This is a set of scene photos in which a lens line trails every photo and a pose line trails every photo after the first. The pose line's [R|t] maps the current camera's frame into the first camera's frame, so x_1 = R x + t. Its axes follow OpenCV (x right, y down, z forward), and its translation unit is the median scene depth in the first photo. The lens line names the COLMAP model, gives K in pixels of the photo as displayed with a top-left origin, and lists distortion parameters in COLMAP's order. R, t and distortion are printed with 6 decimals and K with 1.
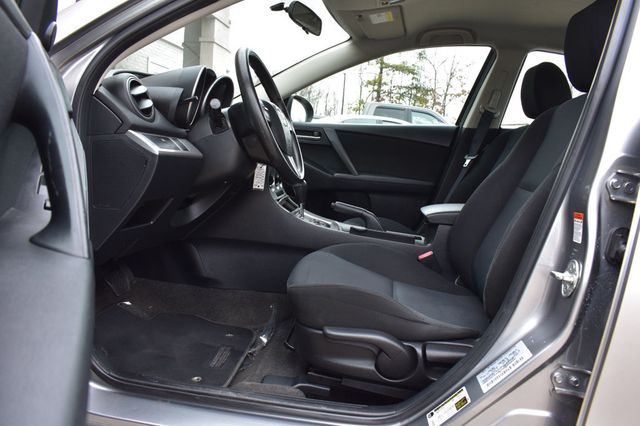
lens RADIAL K [[510.1, 0, 322.2], [0, 510.1, 207.6], [0, 0, 1]] dist [-0.096742, 0.020950]
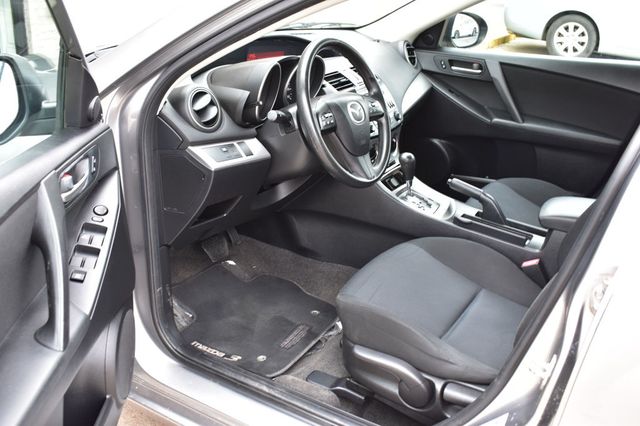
lens RADIAL K [[683.9, 0, 316.5], [0, 683.9, 216.9], [0, 0, 1]] dist [-0.049847, 0.000000]
pose [[0.911961, 0.128103, -0.389765, 0.394331], [-0.031888, 0.969262, 0.243955, -0.319532], [0.409036, -0.210049, 0.888014, -0.199433]]
